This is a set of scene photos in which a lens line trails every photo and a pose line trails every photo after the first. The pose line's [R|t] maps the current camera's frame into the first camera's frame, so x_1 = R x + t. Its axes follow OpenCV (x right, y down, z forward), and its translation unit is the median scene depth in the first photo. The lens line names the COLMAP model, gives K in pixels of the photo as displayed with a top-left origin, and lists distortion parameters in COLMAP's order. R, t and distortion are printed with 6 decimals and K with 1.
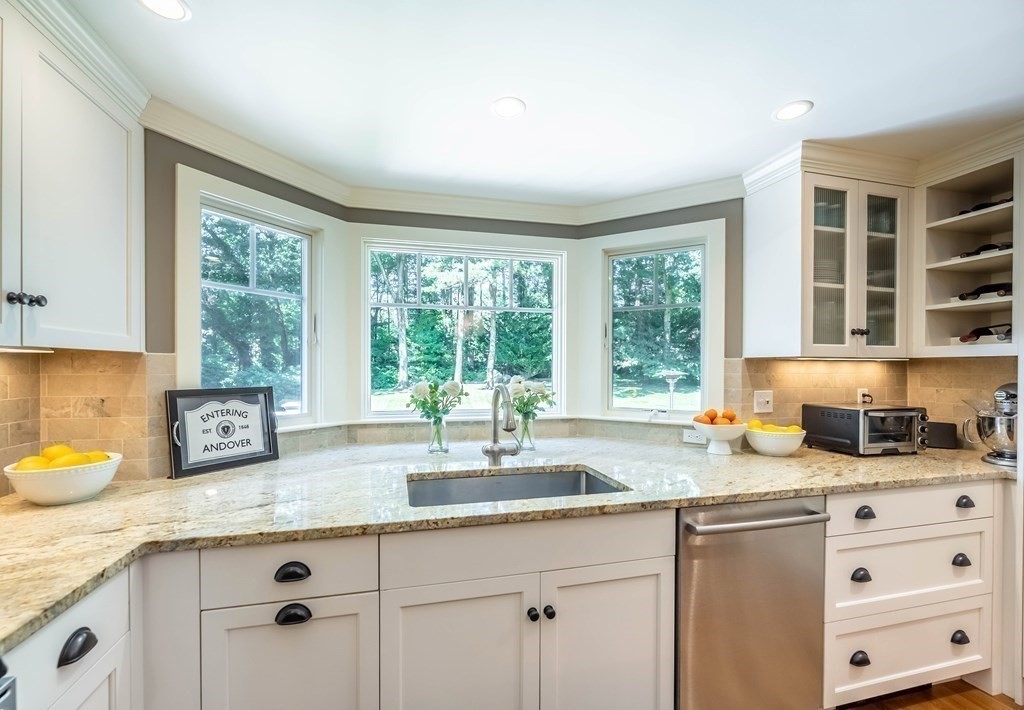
lens RADIAL K [[427.0, 0, 500.7], [0, 427.0, 368.4], [0, 0, 1]] dist [-0.003629, 0.000214]
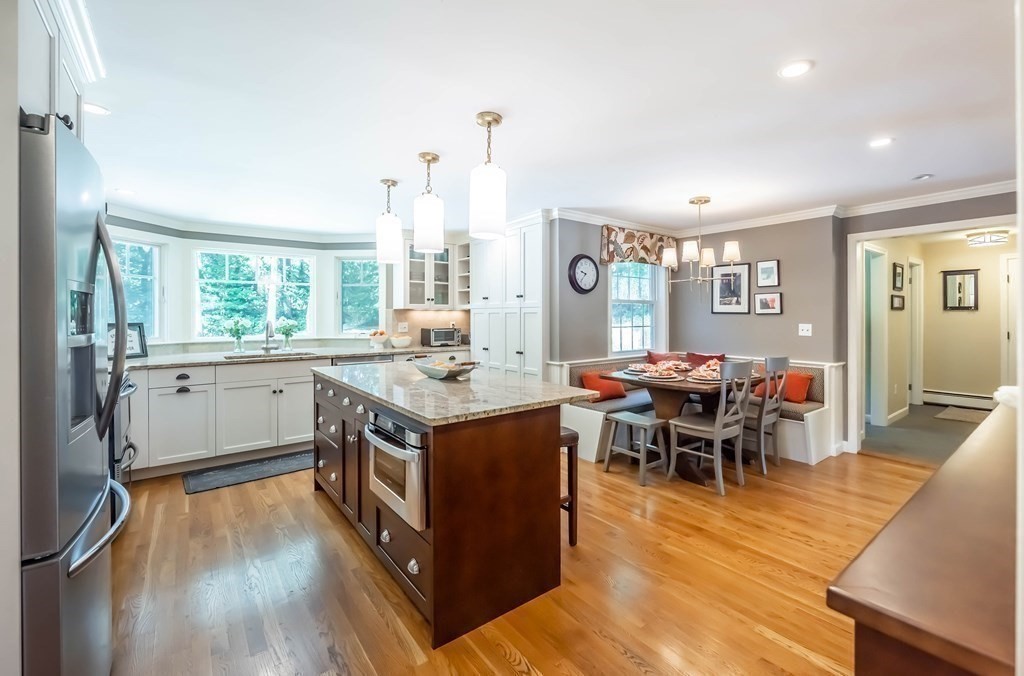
lens RADIAL K [[446.3, 0, 552.0], [0, 446.3, 314.0], [0, 0, 1]] dist [-0.002924, -0.000426]
pose [[0.897501, -0.003789, 0.440996, 0.295359], [0.006079, 0.999974, -0.003781, 0.020091], [-0.440970, 0.006075, 0.897501, -1.809822]]
